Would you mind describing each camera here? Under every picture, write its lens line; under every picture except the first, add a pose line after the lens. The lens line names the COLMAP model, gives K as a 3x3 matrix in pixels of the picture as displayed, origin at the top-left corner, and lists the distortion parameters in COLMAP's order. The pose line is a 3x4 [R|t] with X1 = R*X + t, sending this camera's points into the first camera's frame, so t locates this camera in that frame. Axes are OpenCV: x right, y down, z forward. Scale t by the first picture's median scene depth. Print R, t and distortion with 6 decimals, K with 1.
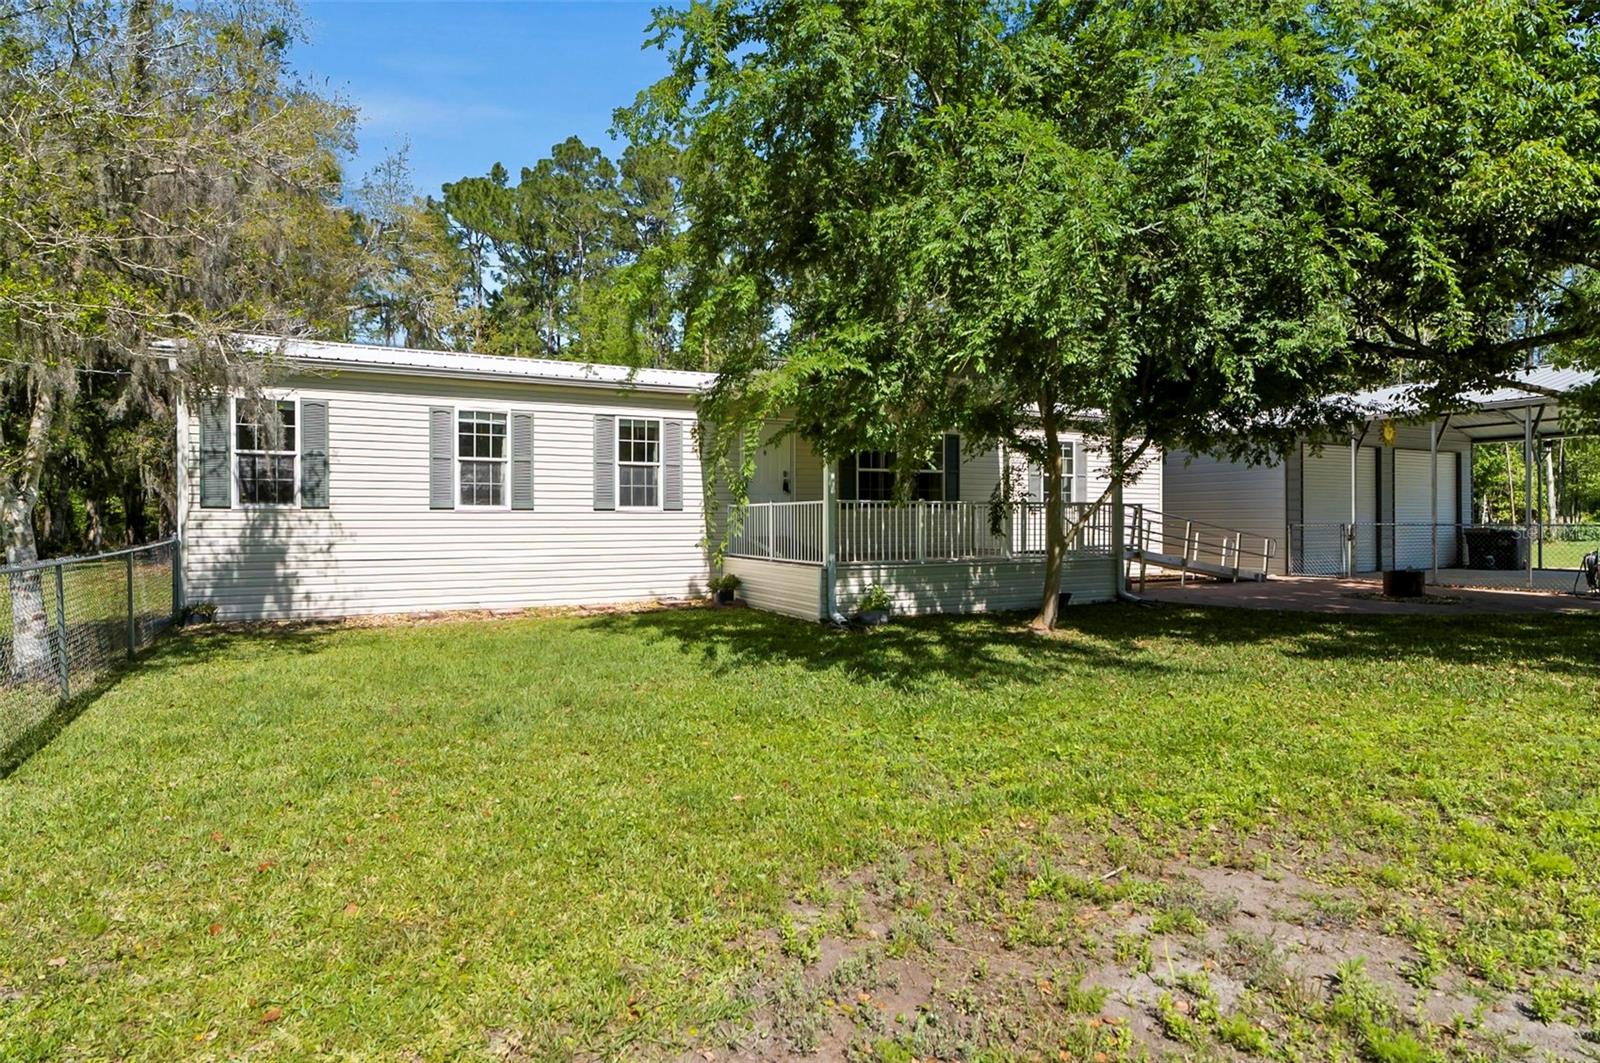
lens RADIAL K [[787.5, 0, 797.0], [0, 787.5, 525.7], [0, 0, 1]] dist [0.003569, 0.000174]
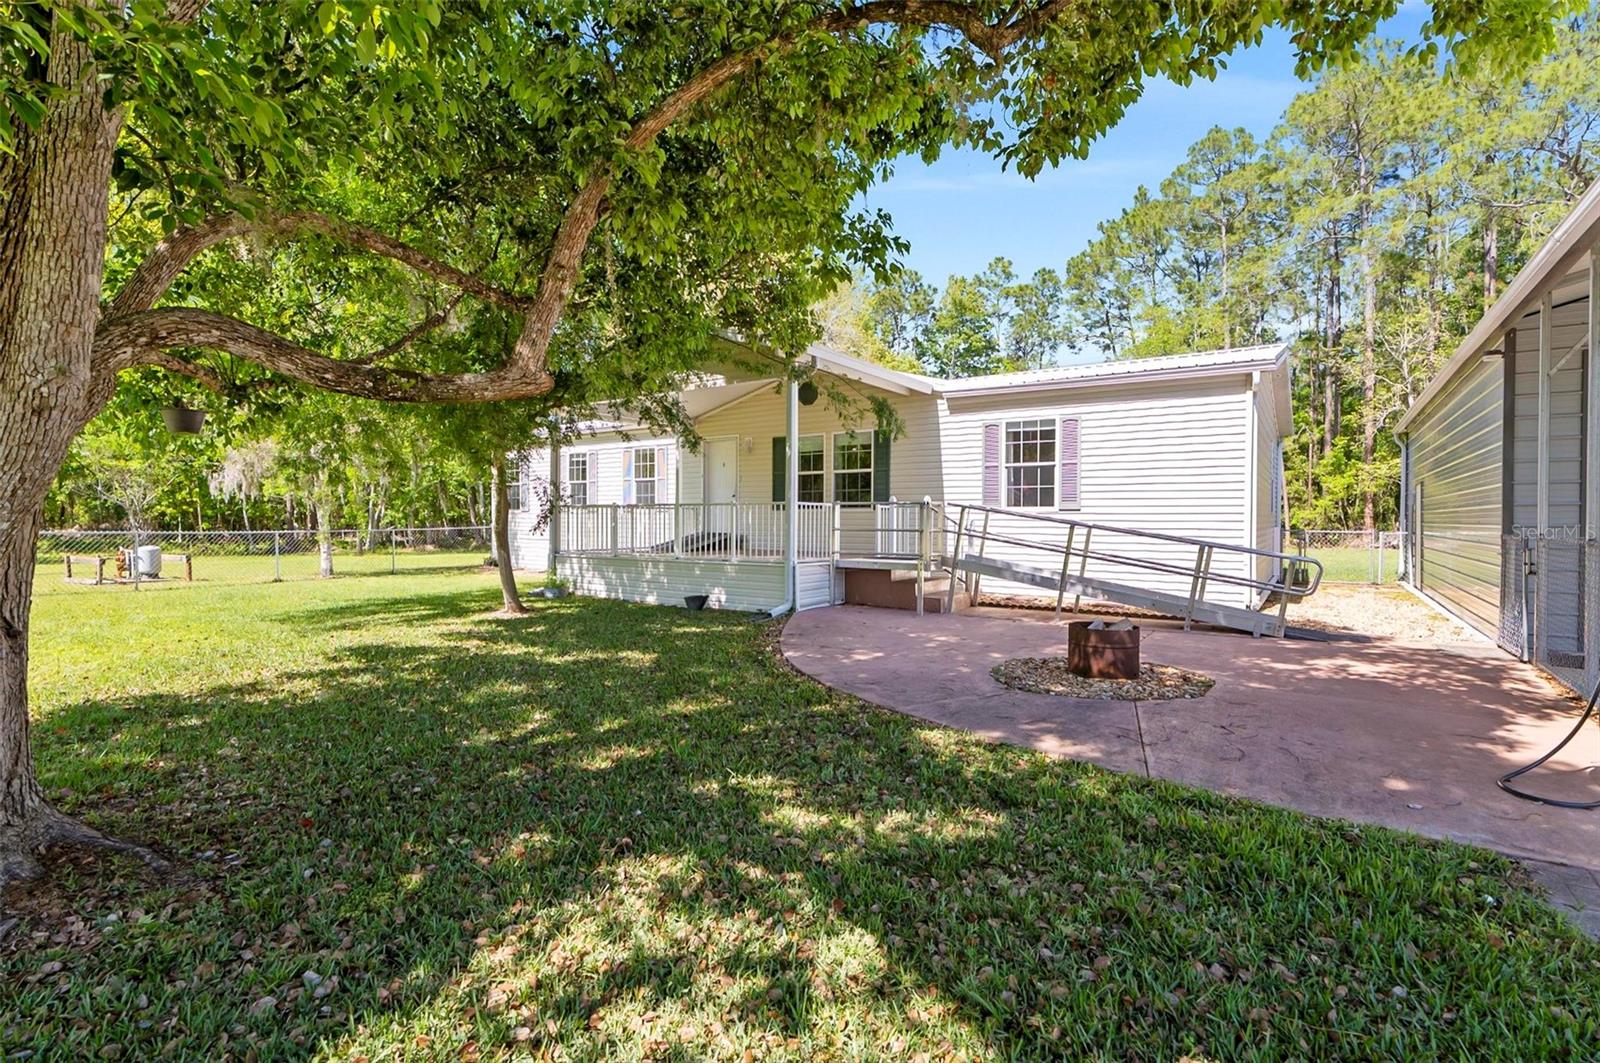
lens RADIAL K [[782.7, 0, 796.6], [0, 782.7, 526.0], [0, 0, 1]] dist [0.000440, 0.000003]
pose [[0.508212, 0.010460, -0.861169, 0.519046], [-0.010003, 0.999930, 0.006242, -0.003699], [0.861174, 0.005443, 0.508281, 0.242094]]
